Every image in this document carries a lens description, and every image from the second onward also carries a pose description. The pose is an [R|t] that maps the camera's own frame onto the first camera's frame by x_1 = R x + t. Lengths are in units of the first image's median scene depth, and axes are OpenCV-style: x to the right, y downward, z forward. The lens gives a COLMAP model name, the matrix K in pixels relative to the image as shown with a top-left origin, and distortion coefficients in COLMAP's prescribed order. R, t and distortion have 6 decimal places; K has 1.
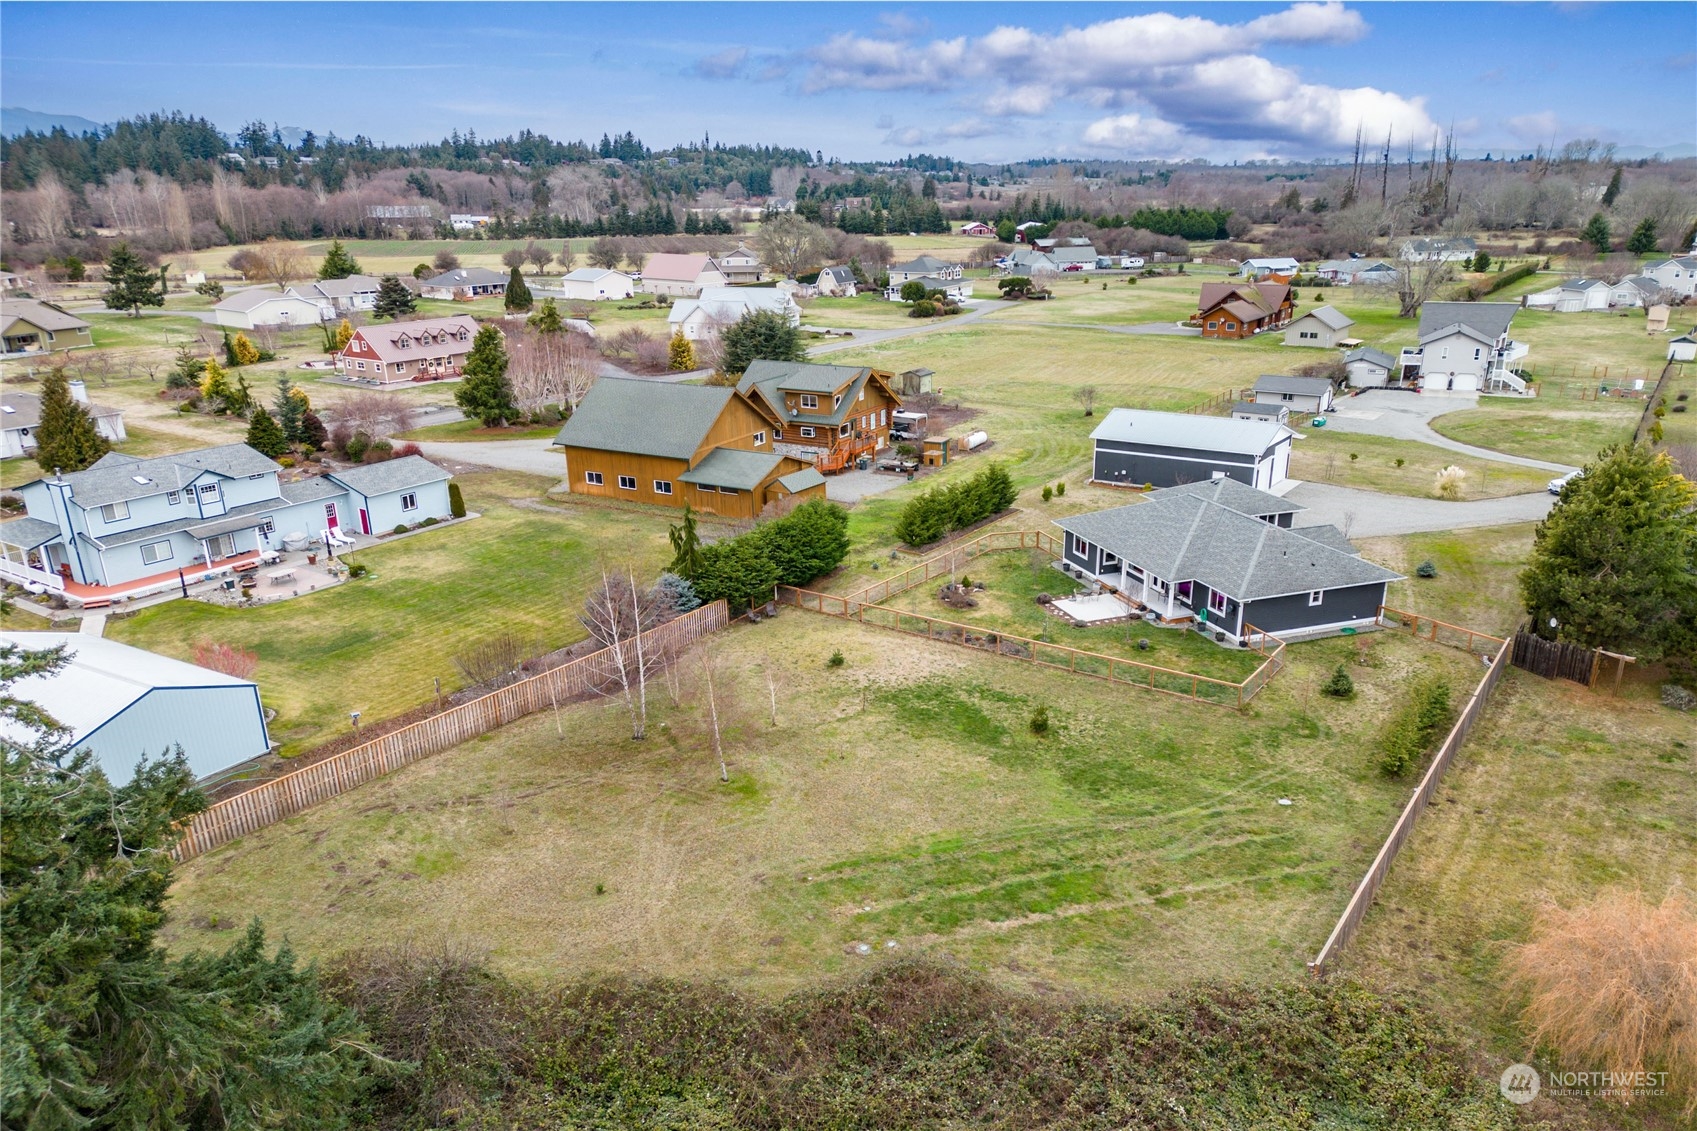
lens RADIAL K [[1196.3, 0, 847.7], [0, 1196.3, 590.9], [0, 0, 1]] dist [0.094897, -0.100522]
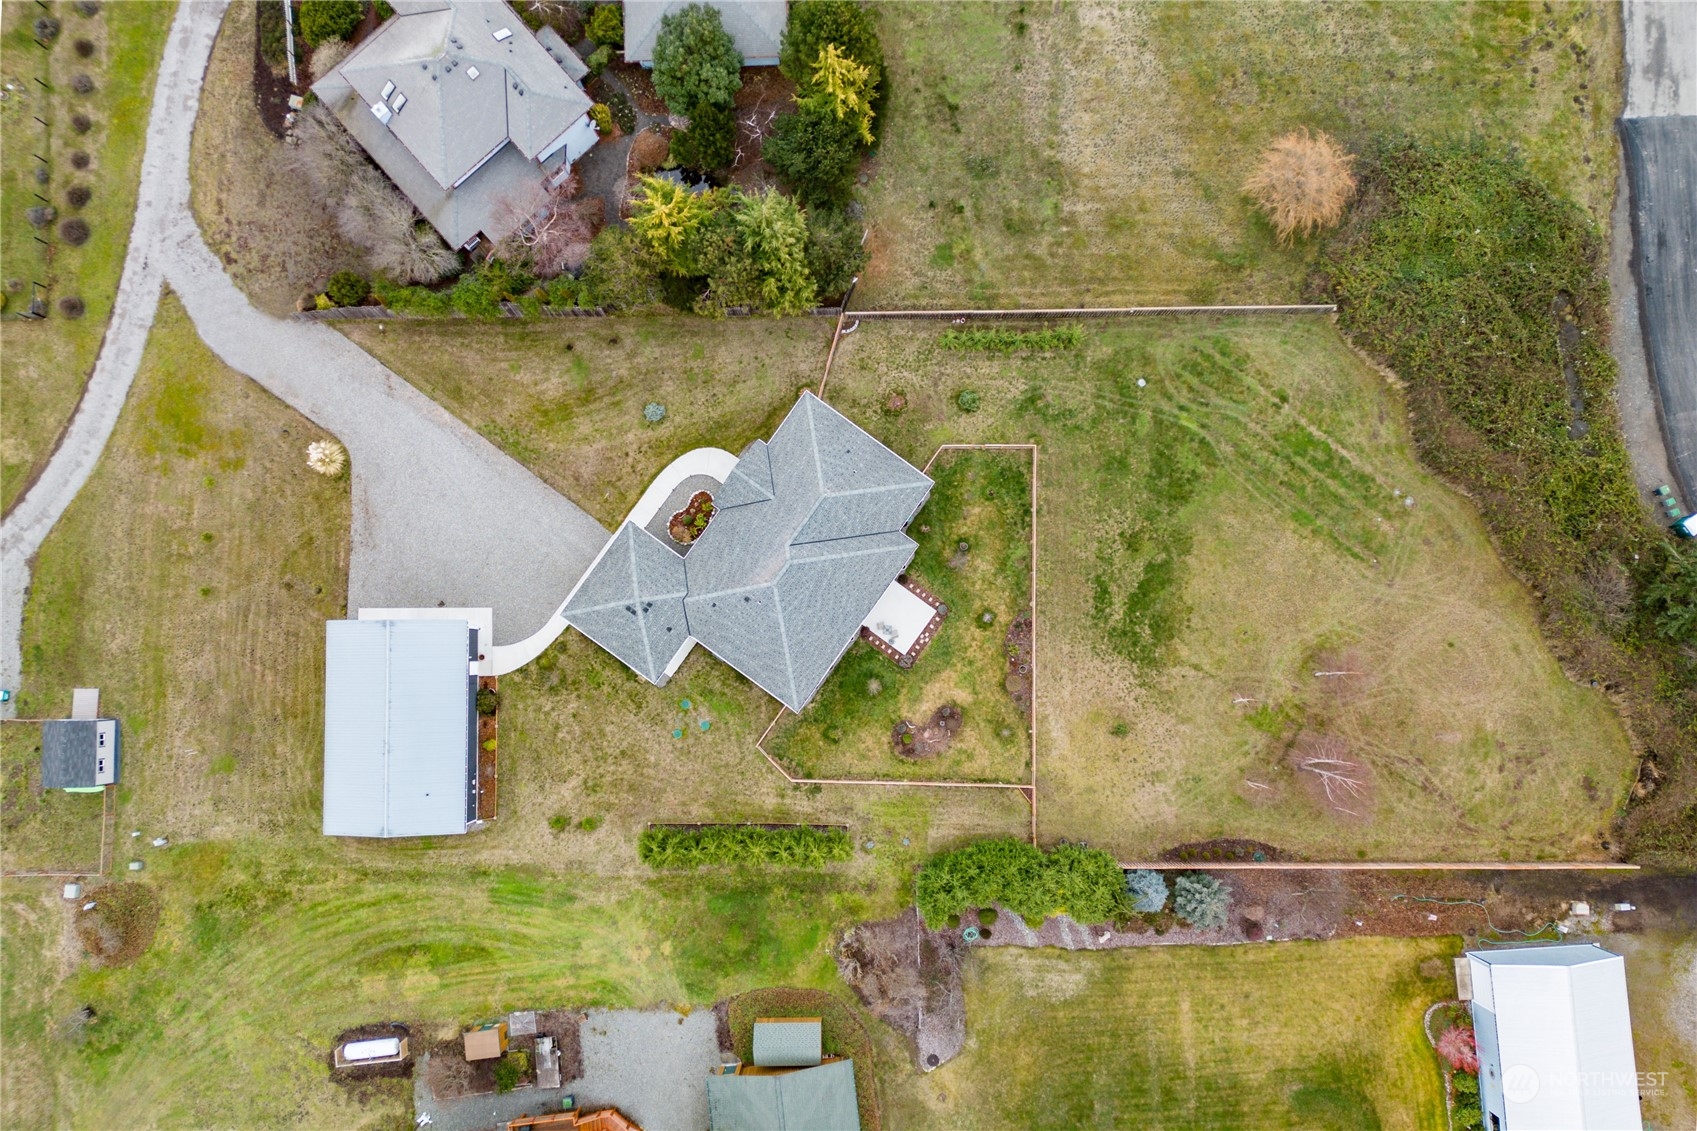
lens RADIAL K [[1196.3, 0, 847.7], [0, 1196.3, 590.9], [0, 0, 1]] dist [0.094897, -0.100522]
pose [[-0.588643, -0.807277, 0.042464, 0.258027], [0.272667, -0.148822, 0.950529, -1.383005], [-0.761021, 0.571101, 0.307720, 0.837711]]
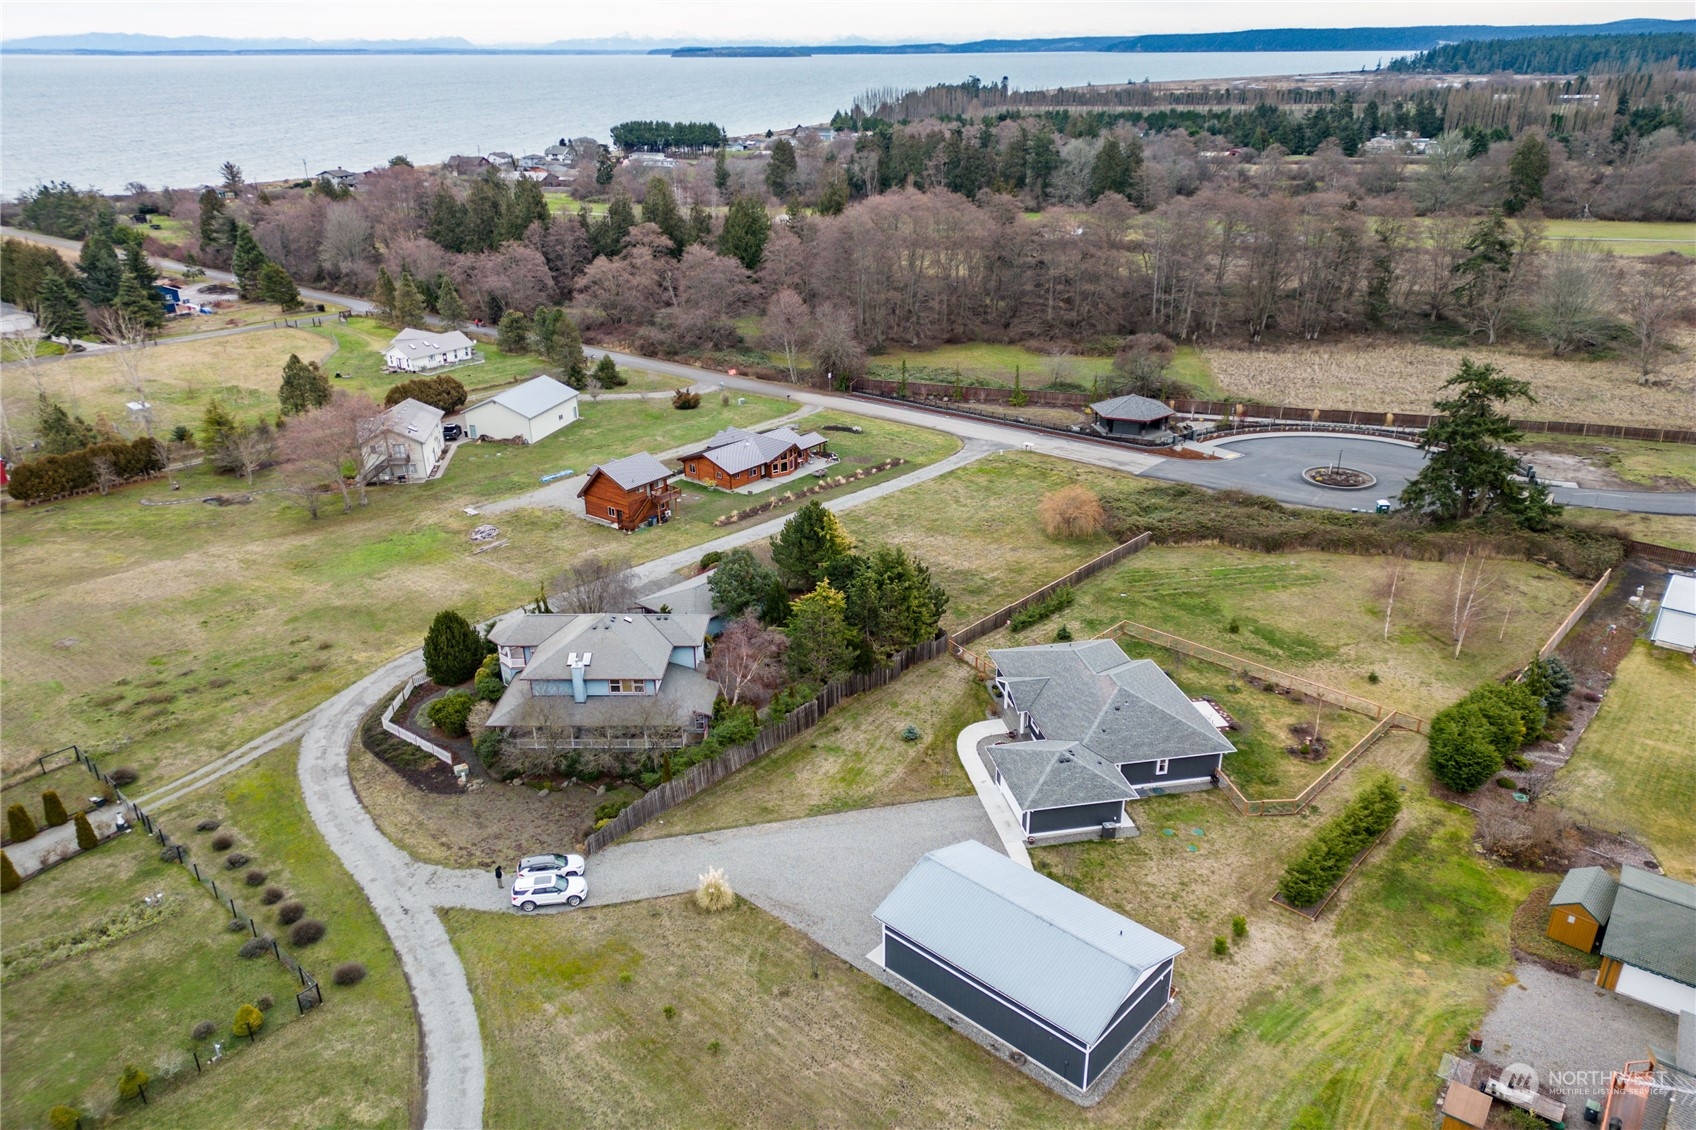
lens RADIAL K [[1195.6, 0, 847.2], [0, 1195.6, 590.4], [0, 0, 1]] dist [0.094897, -0.100522]
pose [[-0.992731, -0.043455, 0.112235, 0.551856], [0.044266, 0.735346, 0.676245, -1.244493], [-0.111917, 0.676297, -0.728077, 2.399979]]
